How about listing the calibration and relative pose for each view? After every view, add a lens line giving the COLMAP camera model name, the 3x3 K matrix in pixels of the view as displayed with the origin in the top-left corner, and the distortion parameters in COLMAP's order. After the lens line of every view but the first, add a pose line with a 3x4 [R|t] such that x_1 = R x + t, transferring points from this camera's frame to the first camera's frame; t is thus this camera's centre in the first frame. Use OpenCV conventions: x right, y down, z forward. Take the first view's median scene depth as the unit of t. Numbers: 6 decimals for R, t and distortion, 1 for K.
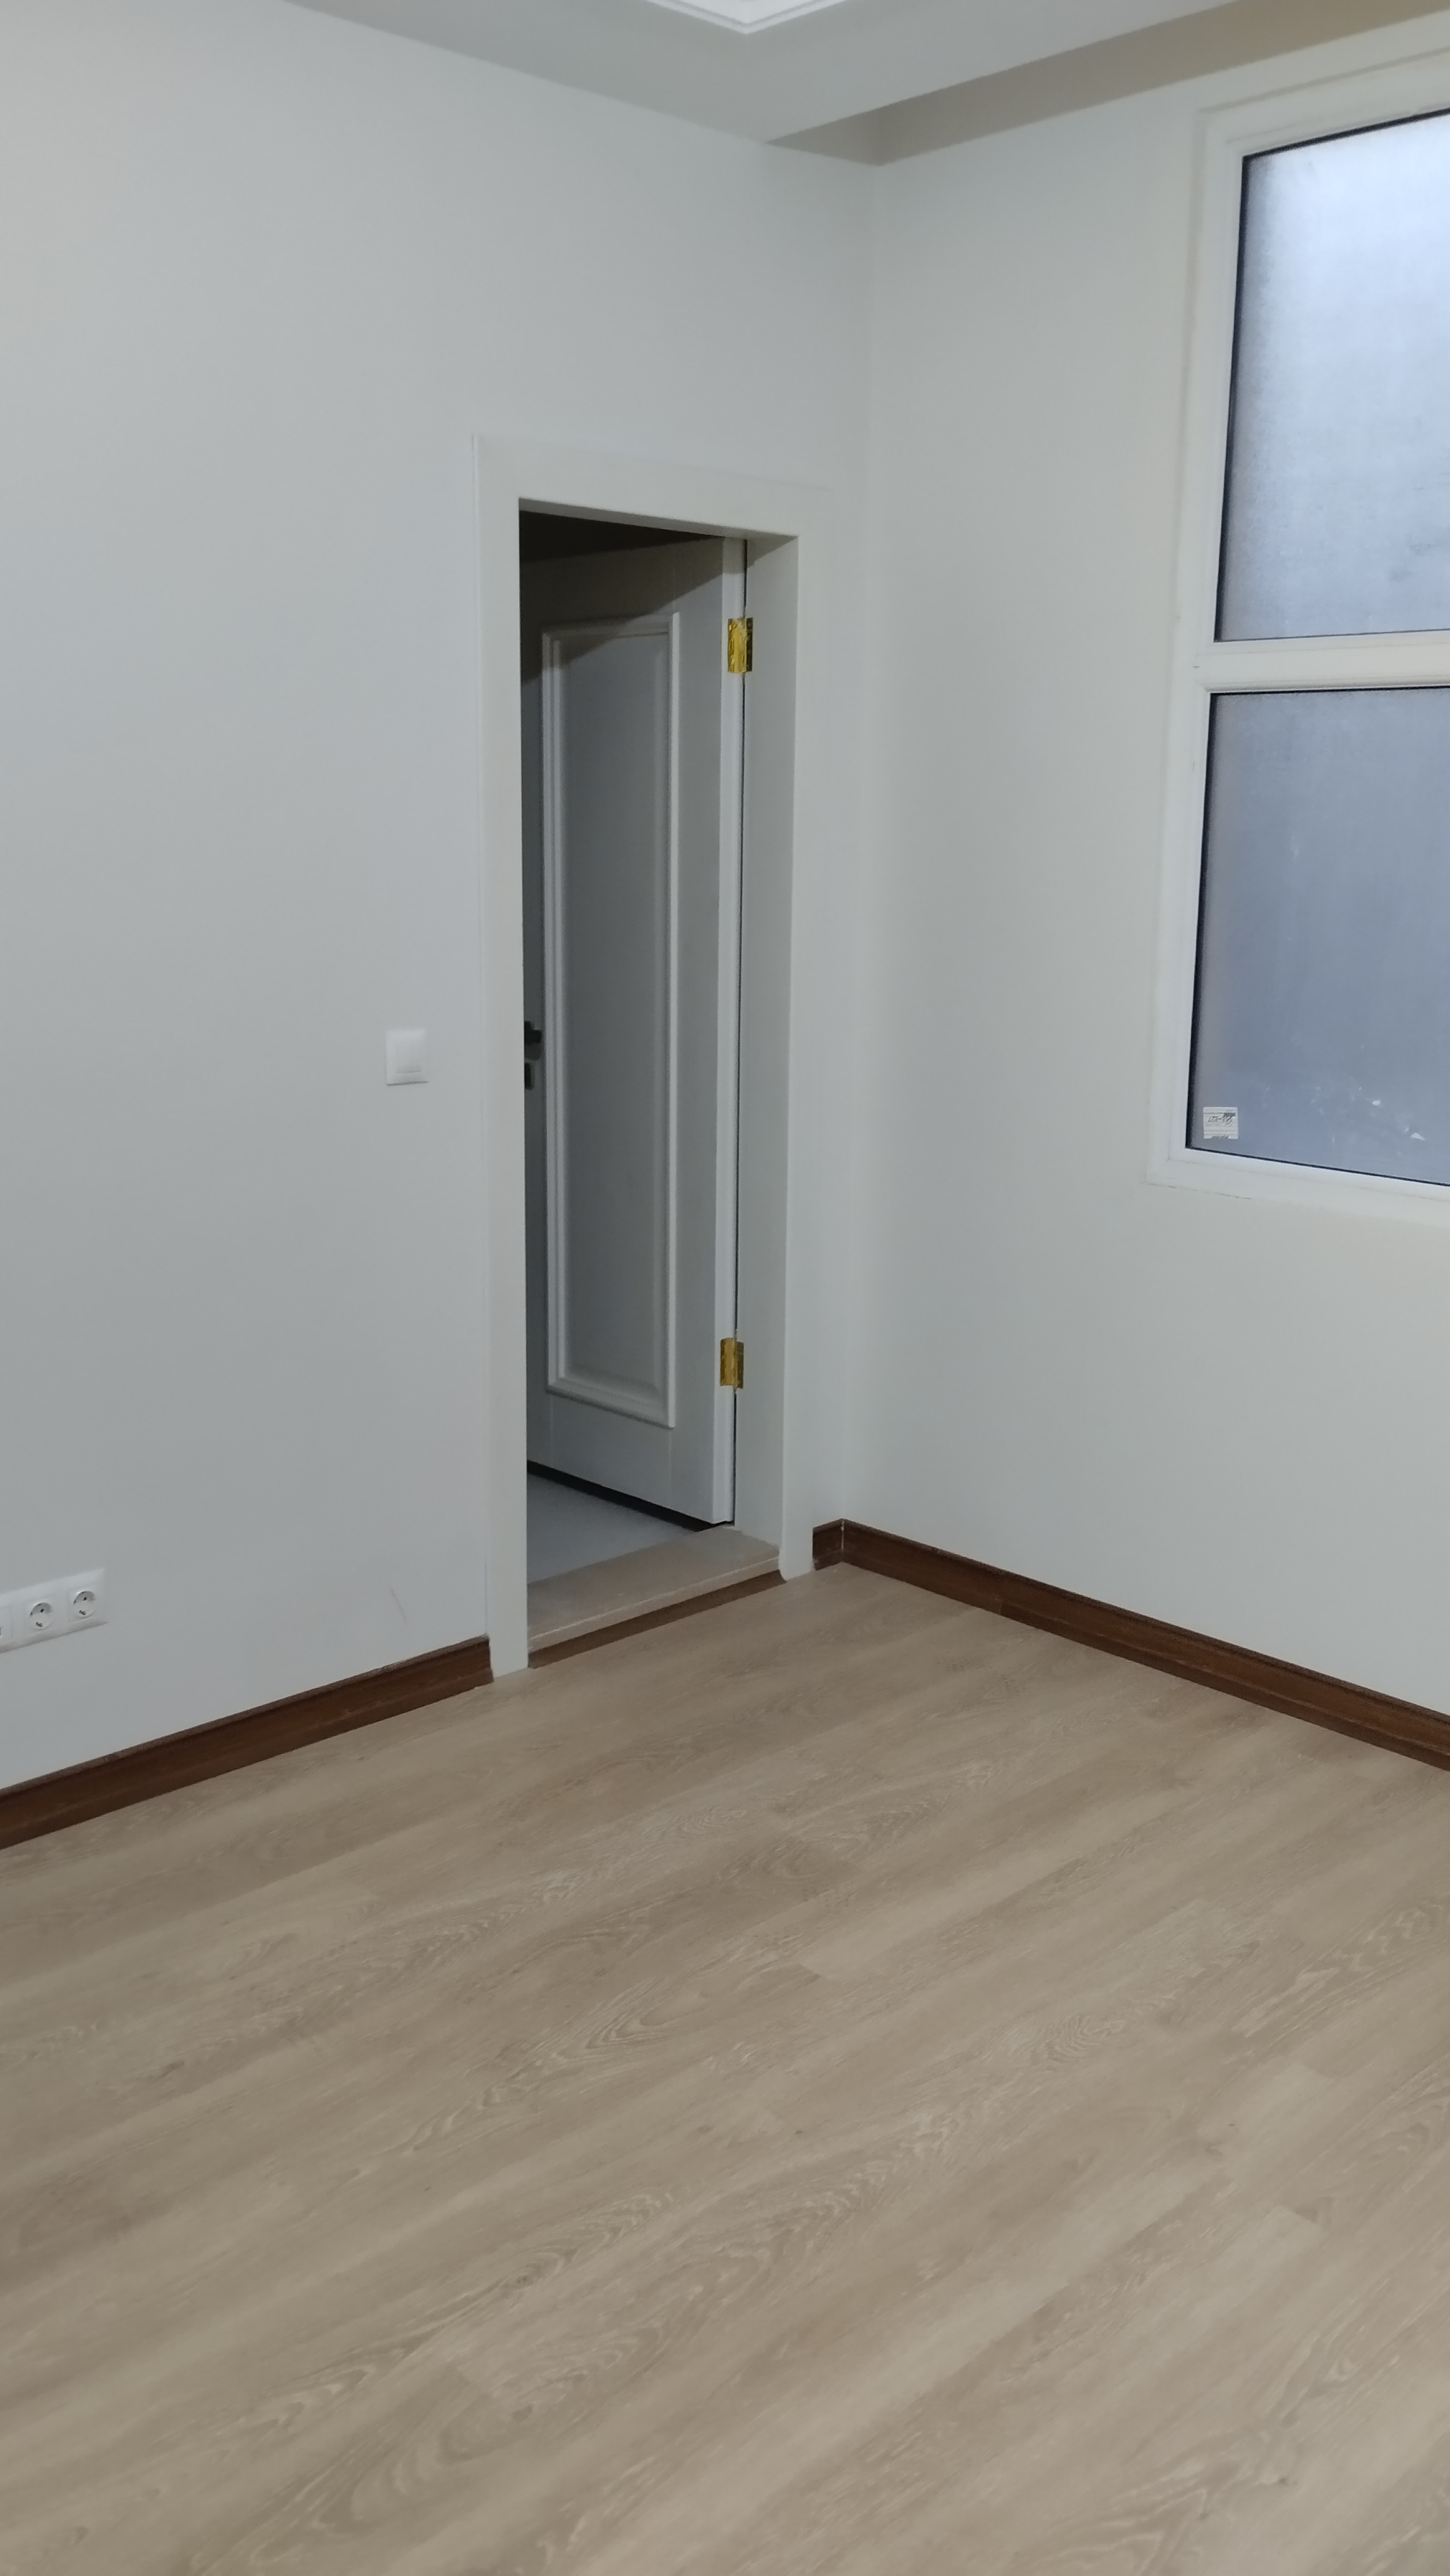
lens RADIAL K [[2157.1, 0, 741.9], [0, 2157.1, 1280.9], [0, 0, 1]] dist [0.043792, -0.041880]
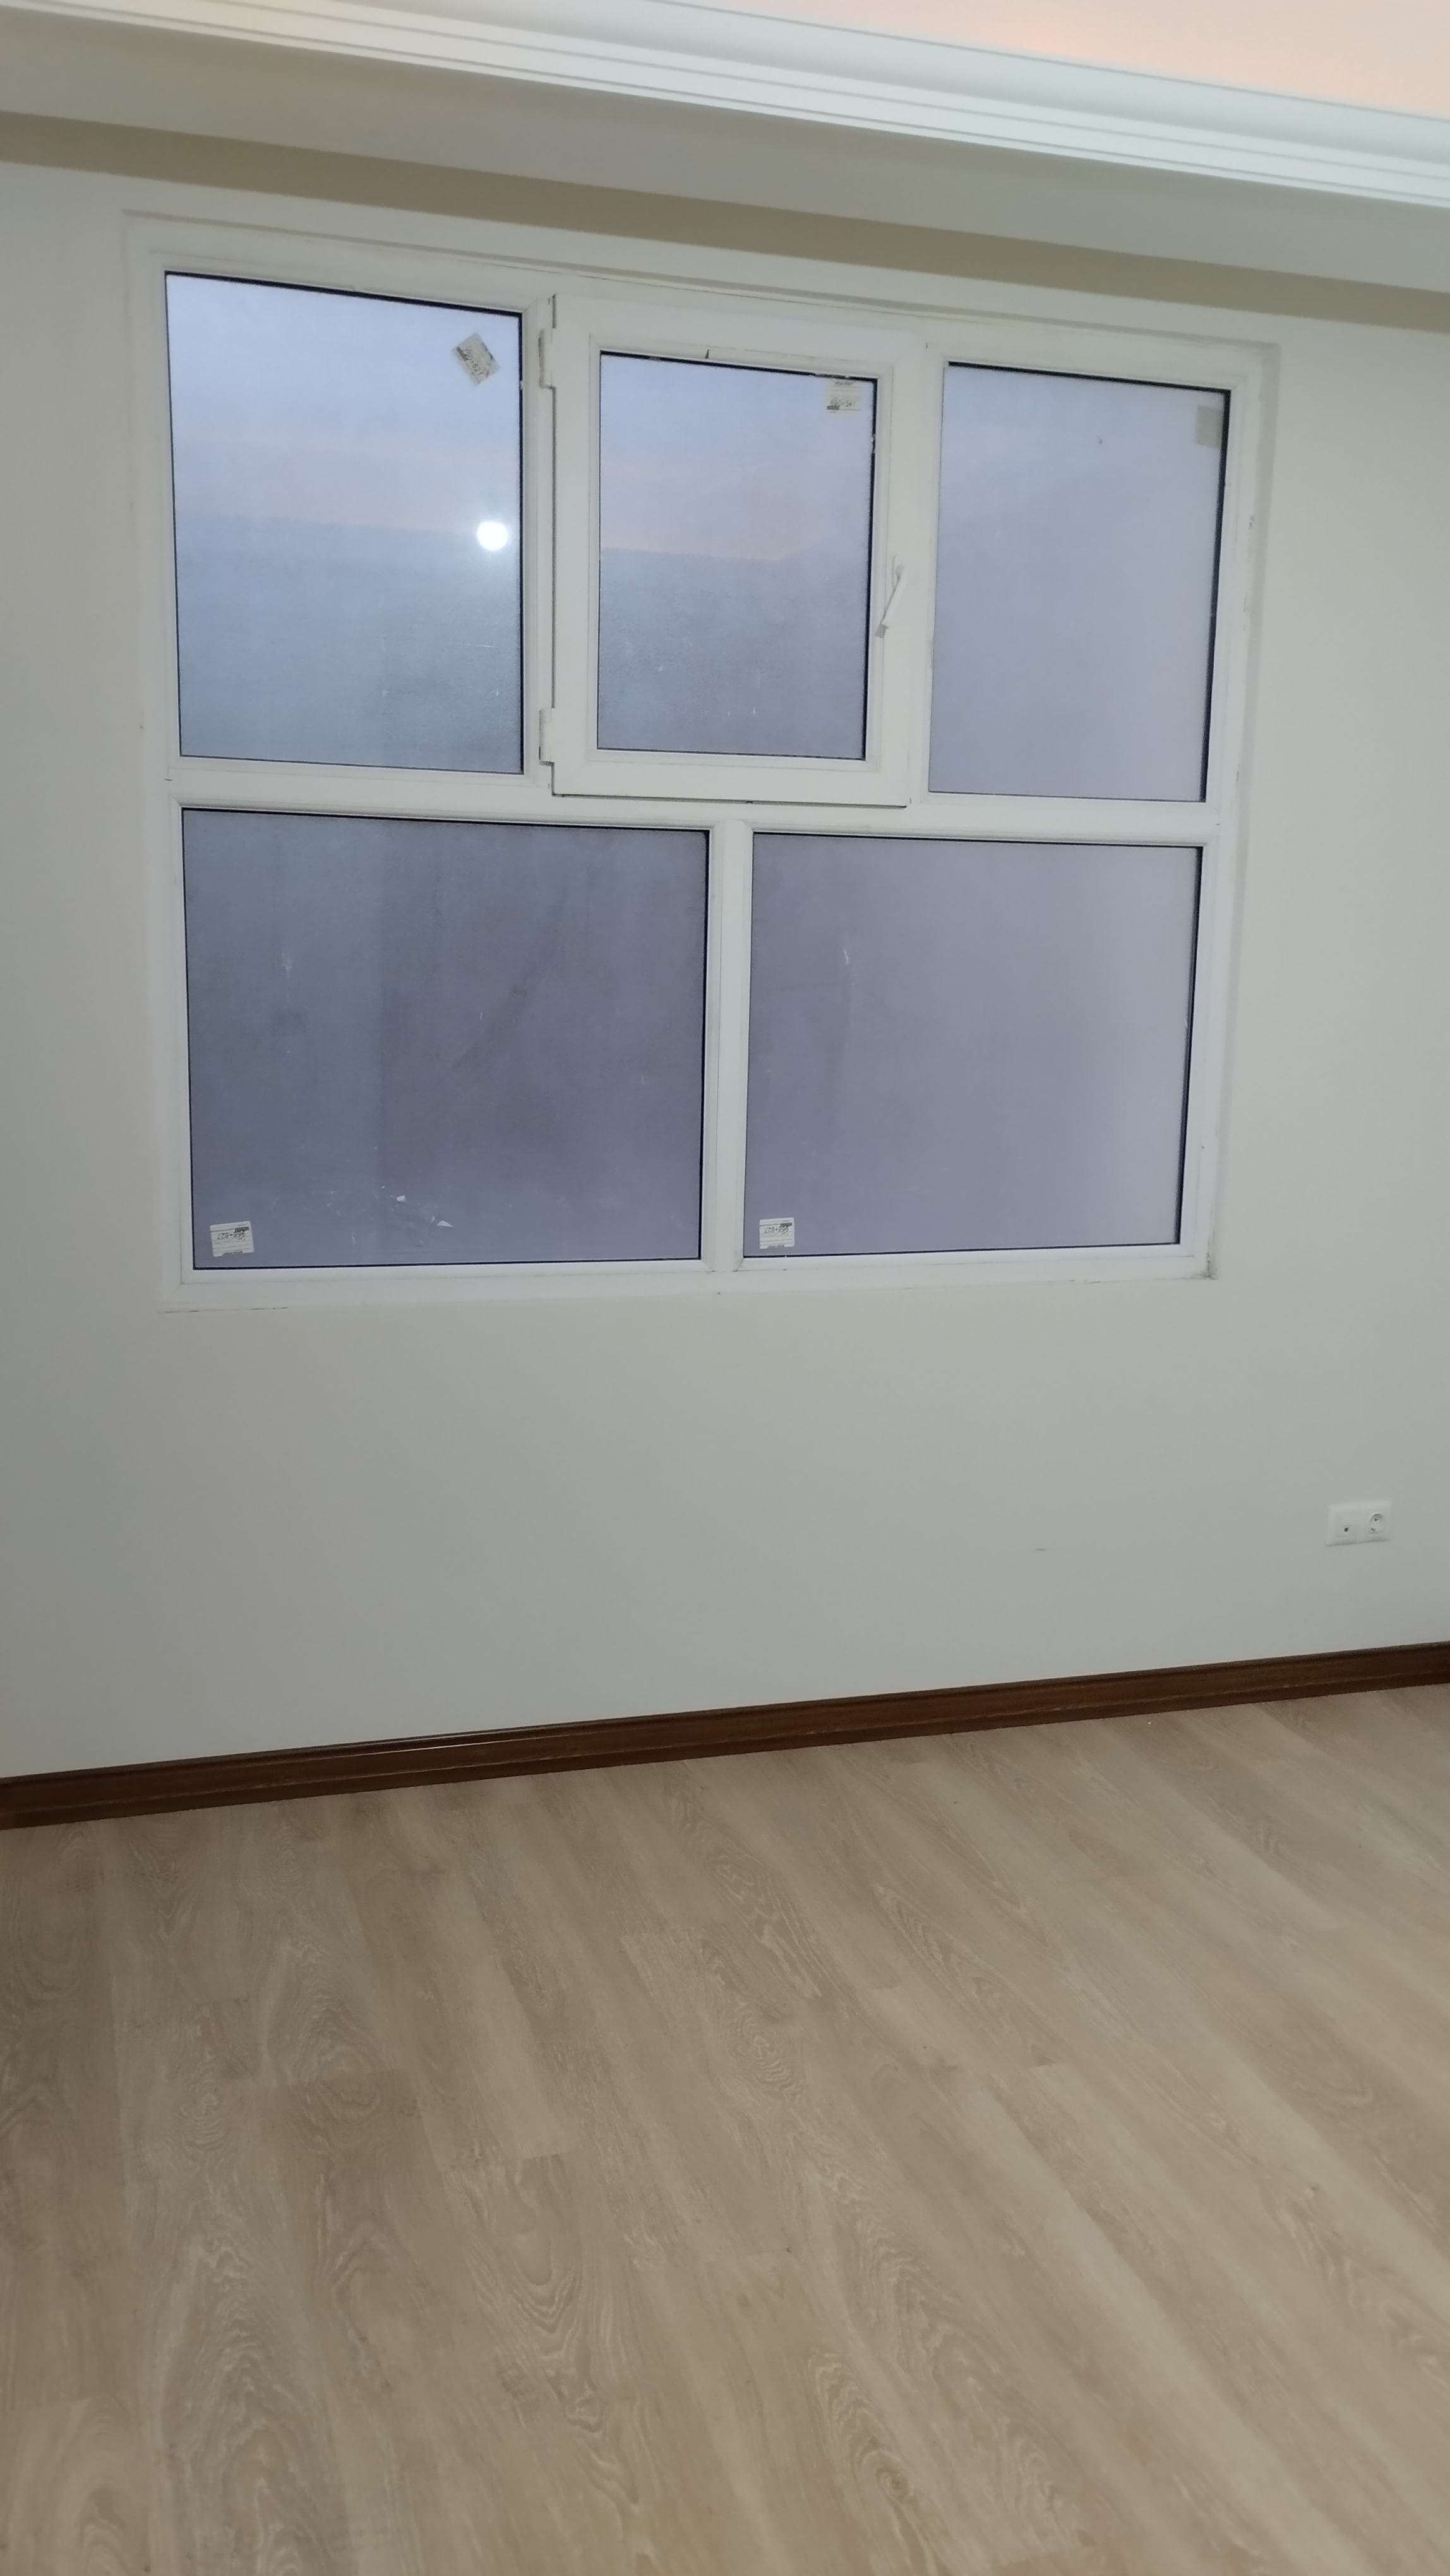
lens RADIAL K [[2157.1, 0, 742.0], [0, 2157.1, 1290.5], [0, 0, 1]] dist [0.043792, -0.041880]
pose [[0.442568, -0.156045, 0.883054, -0.699579], [0.174552, 0.980898, 0.085853, -0.119197], [-0.879582, 0.116143, 0.461352, 0.431173]]
